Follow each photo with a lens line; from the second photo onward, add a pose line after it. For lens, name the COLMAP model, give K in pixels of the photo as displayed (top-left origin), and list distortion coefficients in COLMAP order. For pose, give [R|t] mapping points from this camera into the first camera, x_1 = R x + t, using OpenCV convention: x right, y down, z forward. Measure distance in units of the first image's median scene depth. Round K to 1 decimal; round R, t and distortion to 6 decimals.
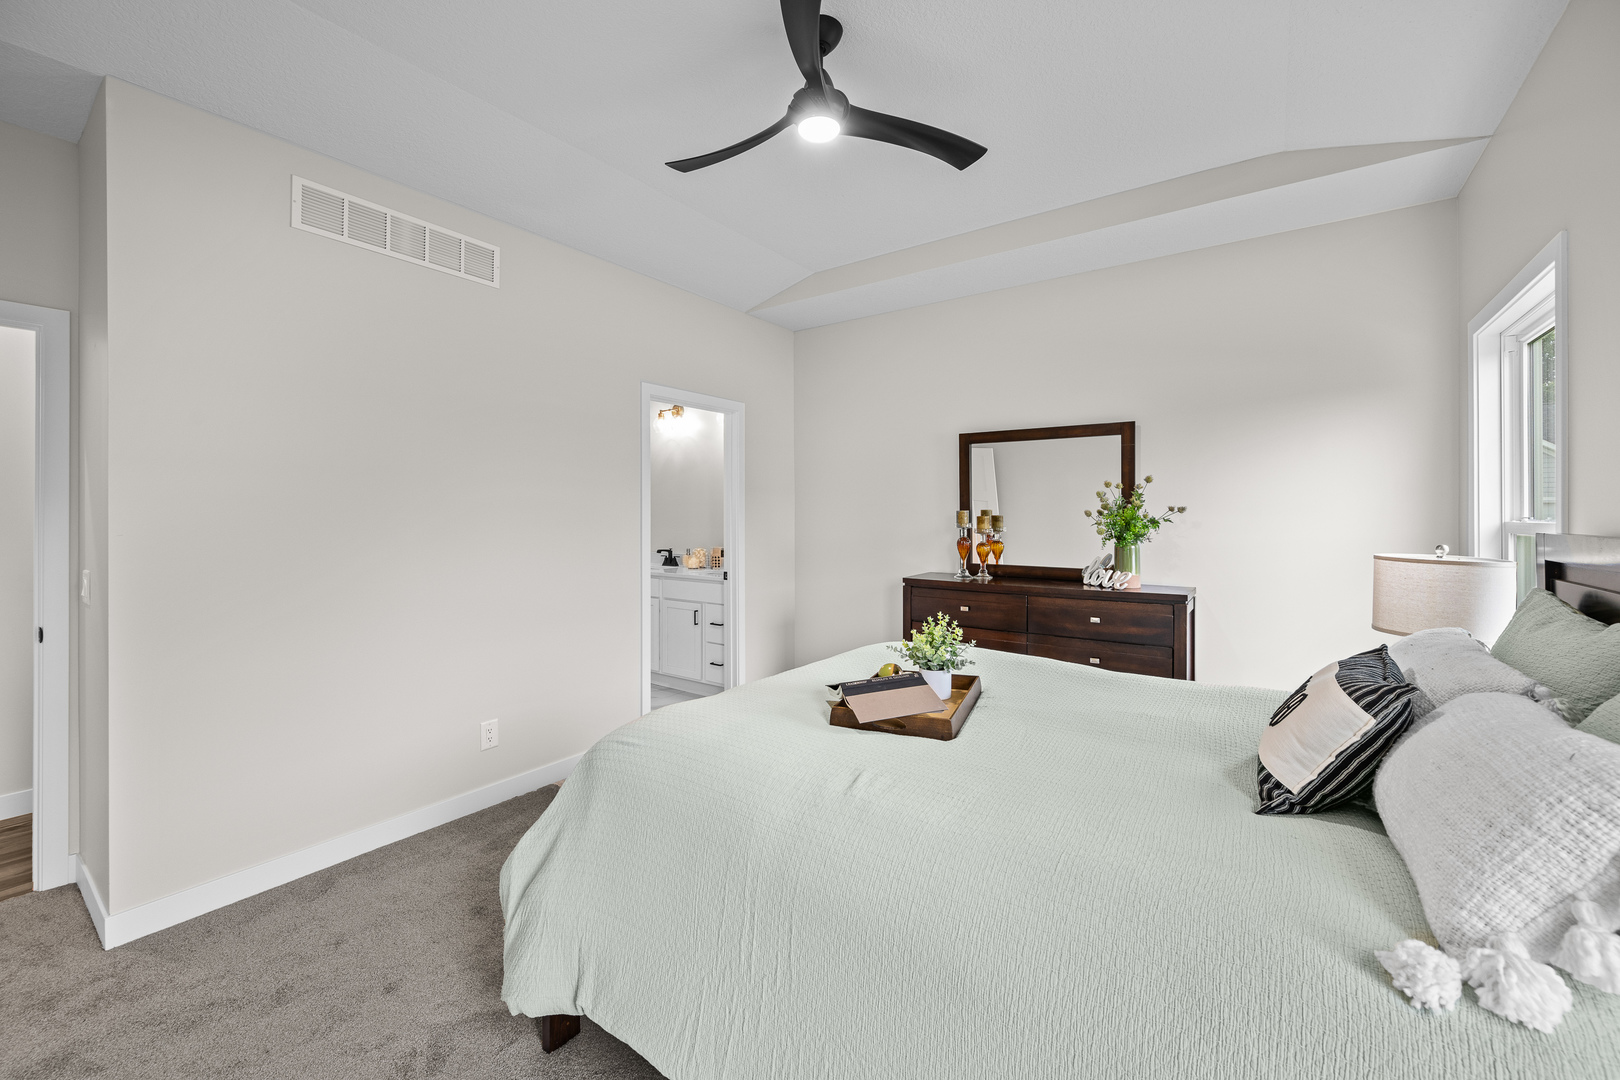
lens RADIAL K [[648.6, 0, 807.1], [0, 648.6, 510.2], [0, 0, 1]] dist [0.000177, -0.000081]
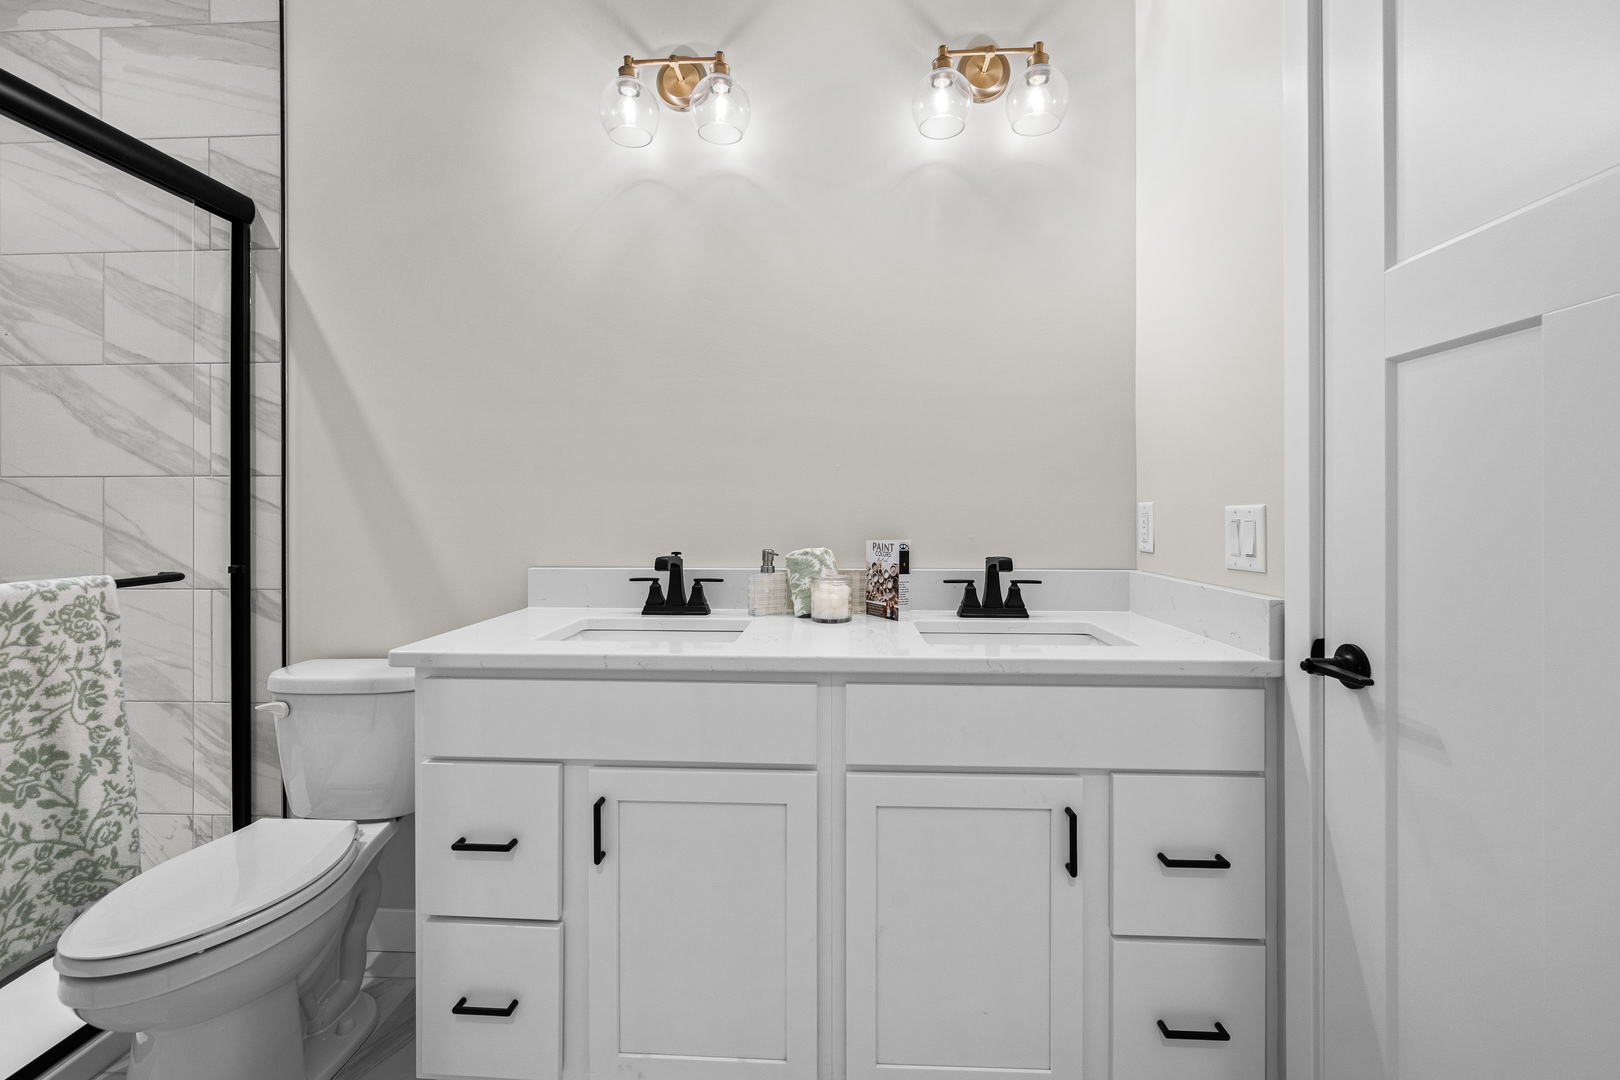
lens RADIAL K [[692.9, 0, 806.7], [0, 692.9, 515.9], [0, 0, 1]] dist [0.000788, 0.000076]
pose [[0.844735, -0.003138, 0.535176, -0.330091], [-0.001203, 0.999969, 0.007762, 0.041332], [-0.535183, -0.007200, 0.844705, 0.726930]]
